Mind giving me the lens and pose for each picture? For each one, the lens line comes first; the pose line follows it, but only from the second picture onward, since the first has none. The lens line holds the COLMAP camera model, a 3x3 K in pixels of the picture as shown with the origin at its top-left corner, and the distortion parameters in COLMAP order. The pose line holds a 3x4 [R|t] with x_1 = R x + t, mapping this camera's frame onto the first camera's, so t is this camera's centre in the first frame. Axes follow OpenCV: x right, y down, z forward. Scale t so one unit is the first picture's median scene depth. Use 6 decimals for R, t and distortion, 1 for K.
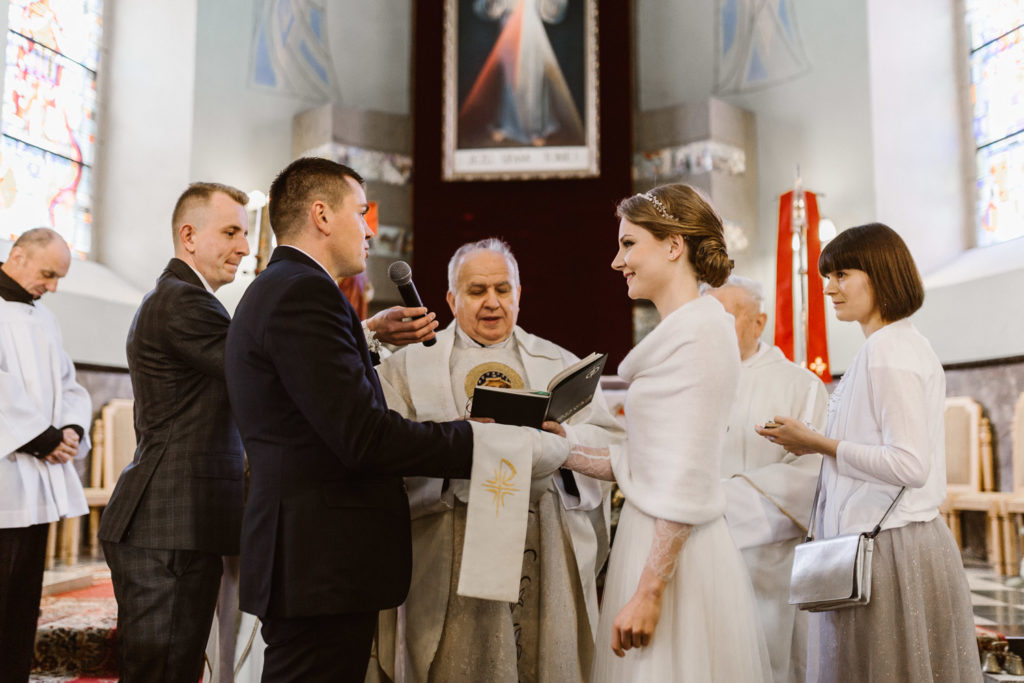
lens RADIAL K [[1015.4, 0, 526.8], [0, 1015.4, 335.5], [0, 0, 1]] dist [0.002792, 0.094263]
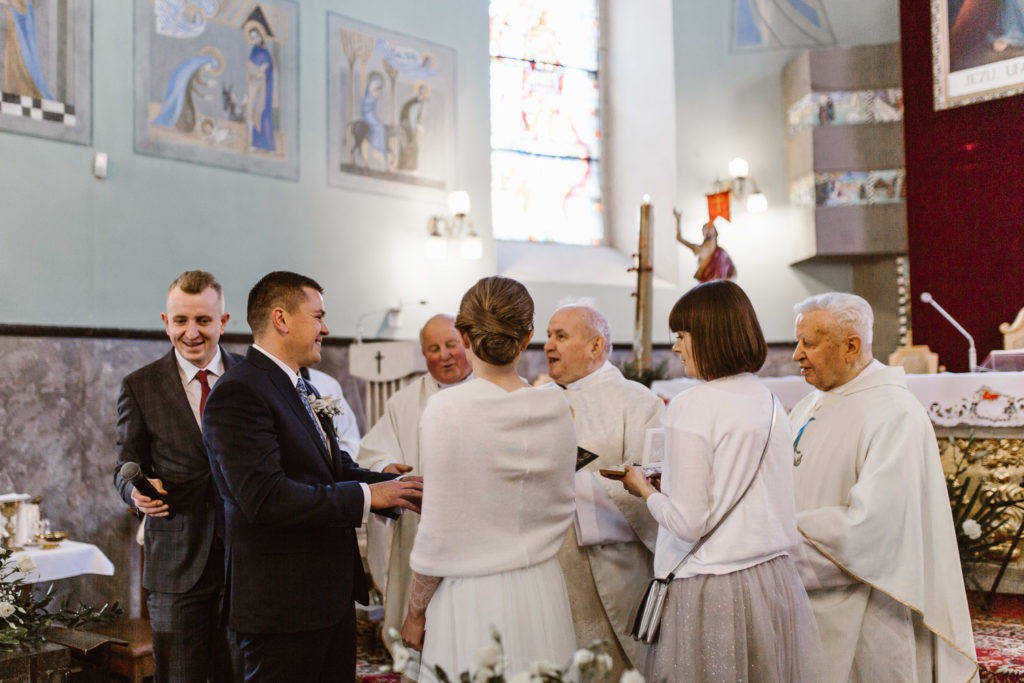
lens RADIAL K [[1050.4, 0, 512.0], [0, 1050.4, 341.5], [0, 0, 1]] dist [0.002860, 0.017423]
pose [[0.788465, -0.051878, -0.612888, 0.177491], [0.096911, 0.994469, 0.040497, -0.025083], [0.607397, -0.091326, 0.789131, 0.032184]]
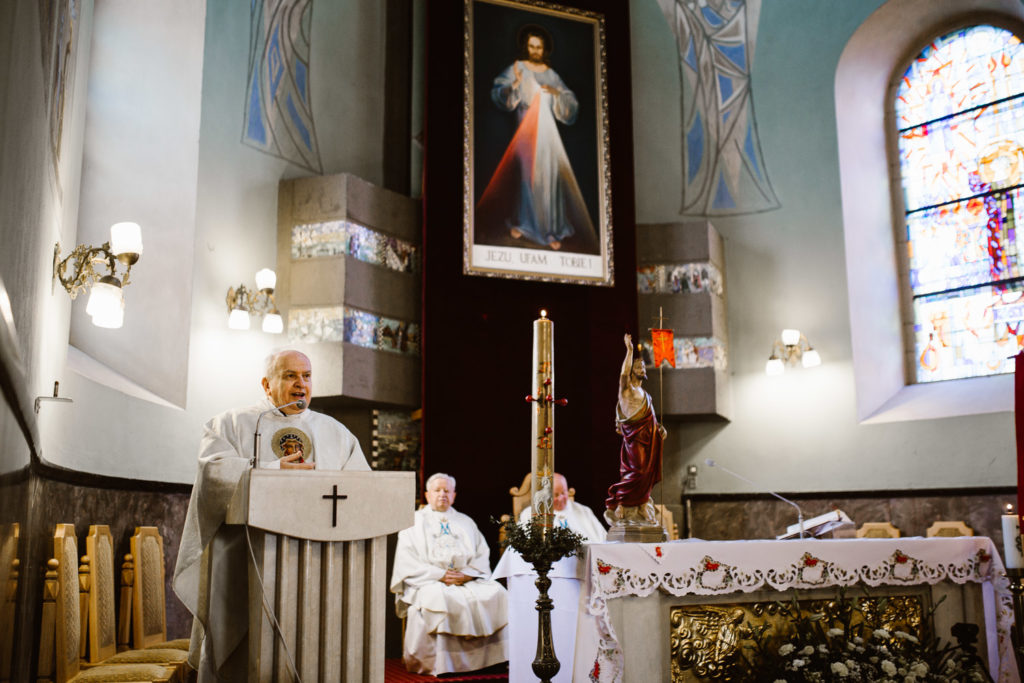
lens RADIAL K [[1024.2, 0, 512.0], [0, 1024.2, 341.5], [0, 0, 1]] dist [-0.002900, 0.027423]
pose [[0.904223, 0.071291, 0.421069, -0.425584], [-0.045590, 0.996448, -0.070808, -0.029300], [-0.424621, 0.044830, 0.904261, 0.146073]]
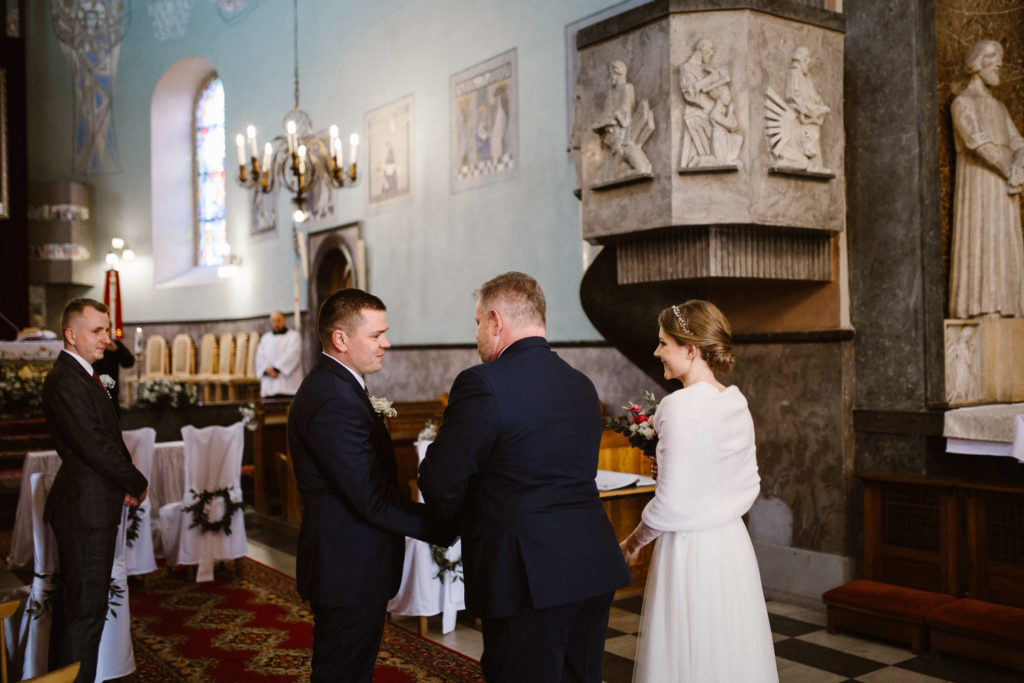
lens RADIAL K [[1024.2, 0, 512.0], [0, 1024.2, 341.5], [0, 0, 1]] dist [-0.002900, 0.027423]
pose [[0.813901, -0.013992, 0.580835, -0.282926], [-0.054742, 0.993416, 0.100639, -0.172109], [-0.578419, -0.113706, 0.807776, -1.140579]]
